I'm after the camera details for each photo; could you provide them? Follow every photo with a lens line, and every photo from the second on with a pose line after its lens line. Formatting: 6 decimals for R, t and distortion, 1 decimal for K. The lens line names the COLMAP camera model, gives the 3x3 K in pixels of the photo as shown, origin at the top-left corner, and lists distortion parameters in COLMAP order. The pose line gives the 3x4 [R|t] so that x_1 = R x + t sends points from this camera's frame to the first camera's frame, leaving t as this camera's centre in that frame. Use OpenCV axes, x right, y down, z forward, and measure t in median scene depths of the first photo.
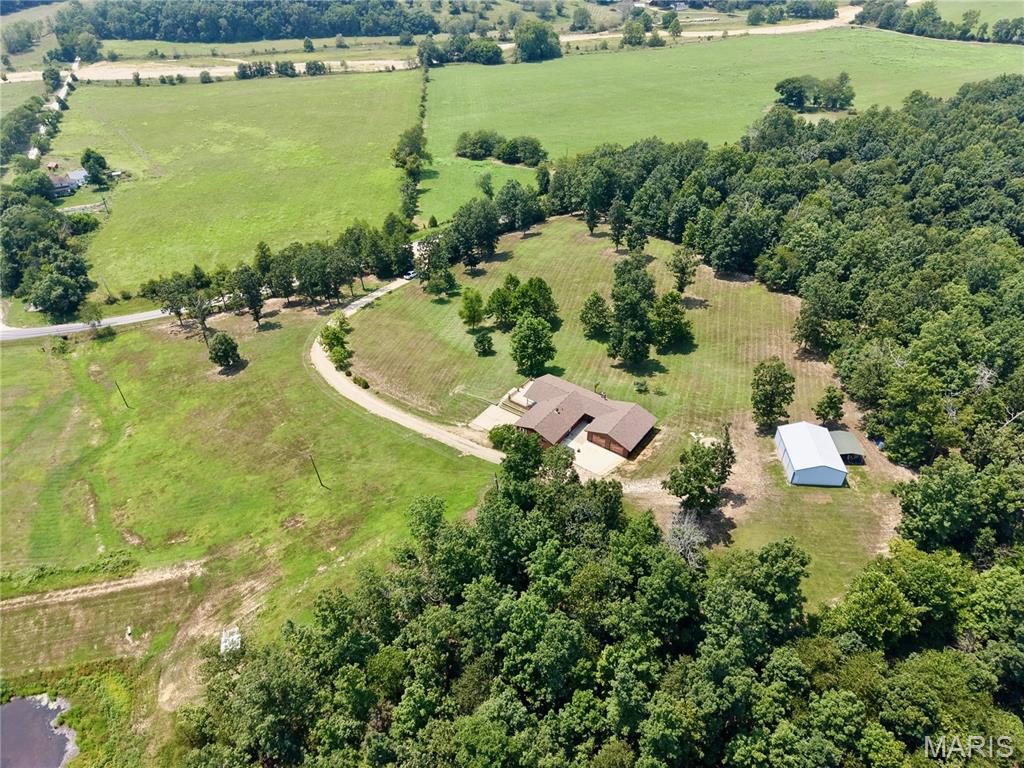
lens RADIAL K [[686.3, 0, 514.9], [0, 686.3, 387.4], [0, 0, 1]] dist [0.024424, -0.029596]
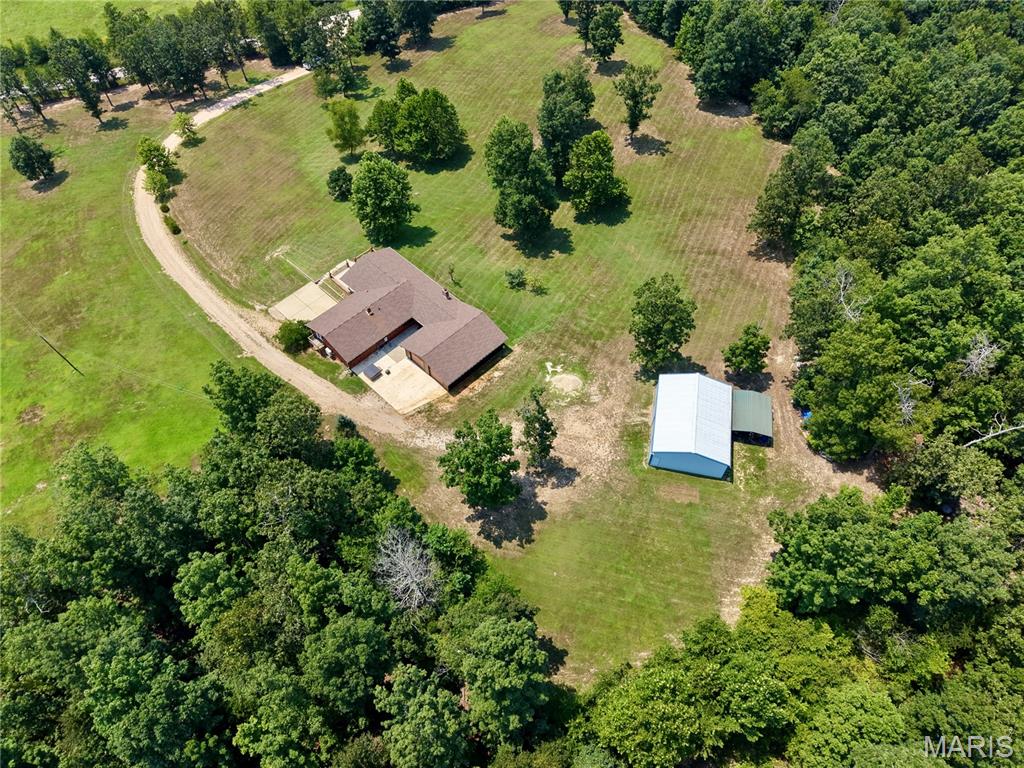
lens RADIAL K [[686.3, 0, 512.0], [0, 686.3, 386.9], [0, 0, 1]] dist [0.024424, -0.029596]
pose [[0.989242, 0.119825, -0.083921, 0.246767], [-0.088614, 0.947262, 0.307964, -0.110381], [0.116397, -0.297214, 0.947690, 0.271803]]
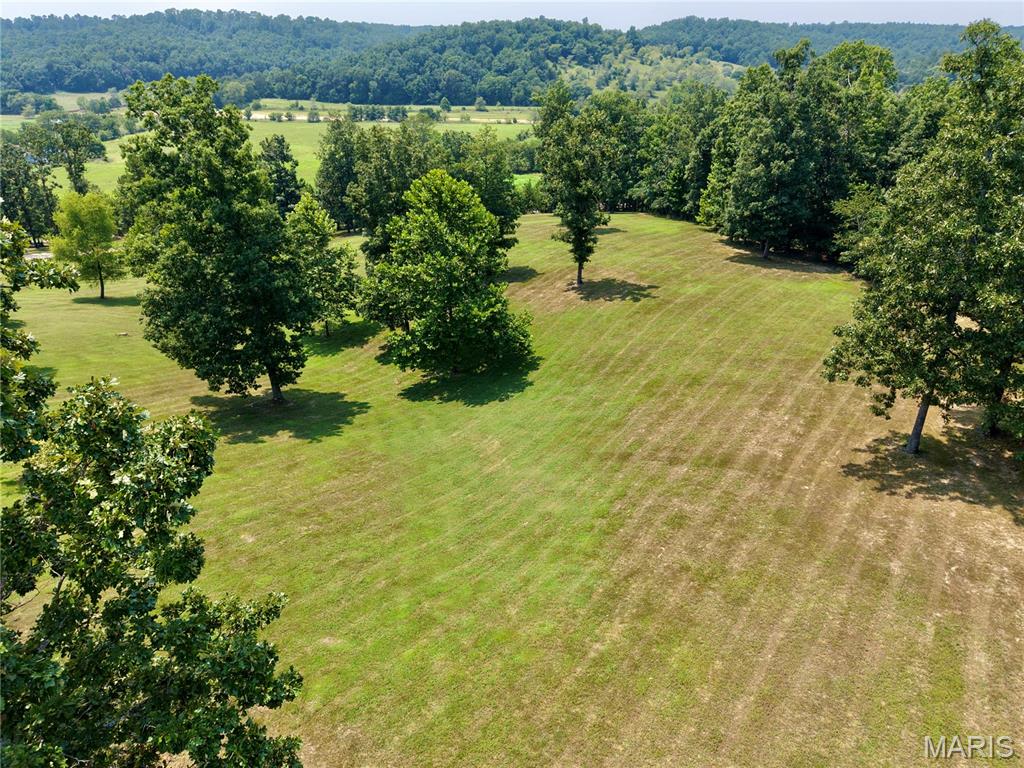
lens RADIAL K [[686.3, 0, 505.5], [0, 686.3, 380.7], [0, 0, 1]] dist [0.024424, -0.029596]
pose [[0.943283, 0.146596, -0.297870, 0.375791], [-0.201596, 0.965795, -0.163094, -0.015962], [0.263772, 0.213893, 0.940571, 0.799781]]
